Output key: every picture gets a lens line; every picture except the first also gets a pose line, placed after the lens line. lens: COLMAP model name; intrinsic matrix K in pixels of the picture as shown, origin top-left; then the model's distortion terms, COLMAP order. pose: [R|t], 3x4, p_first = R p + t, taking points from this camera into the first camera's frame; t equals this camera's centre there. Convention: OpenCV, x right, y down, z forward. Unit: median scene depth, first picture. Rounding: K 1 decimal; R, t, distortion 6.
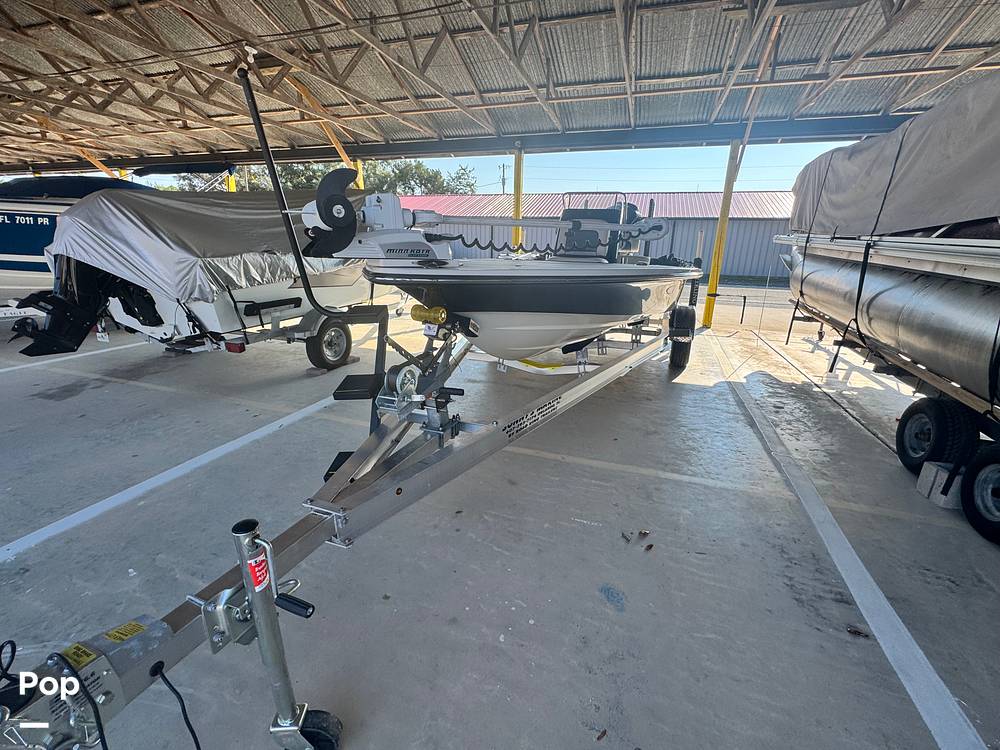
lens RADIAL K [[431.8, 0, 498.1], [0, 431.8, 373.9], [0, 0, 1]] dist [-0.002580, 0.000090]
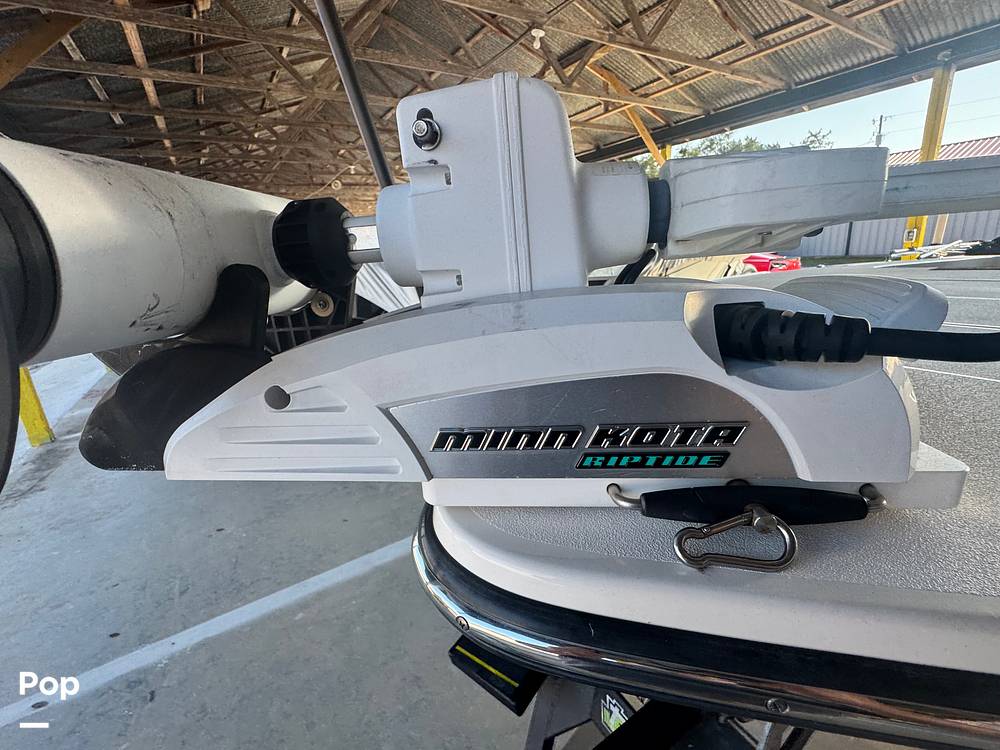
lens RADIAL K [[431.8, 0, 498.1], [0, 431.8, 373.9], [0, 0, 1]] dist [-0.002580, 0.000090]
pose [[0.782734, 0.098360, -0.614534, -0.030187], [-0.096427, 0.994675, 0.036386, -0.067209], [0.614841, 0.030777, 0.788051, 0.187172]]
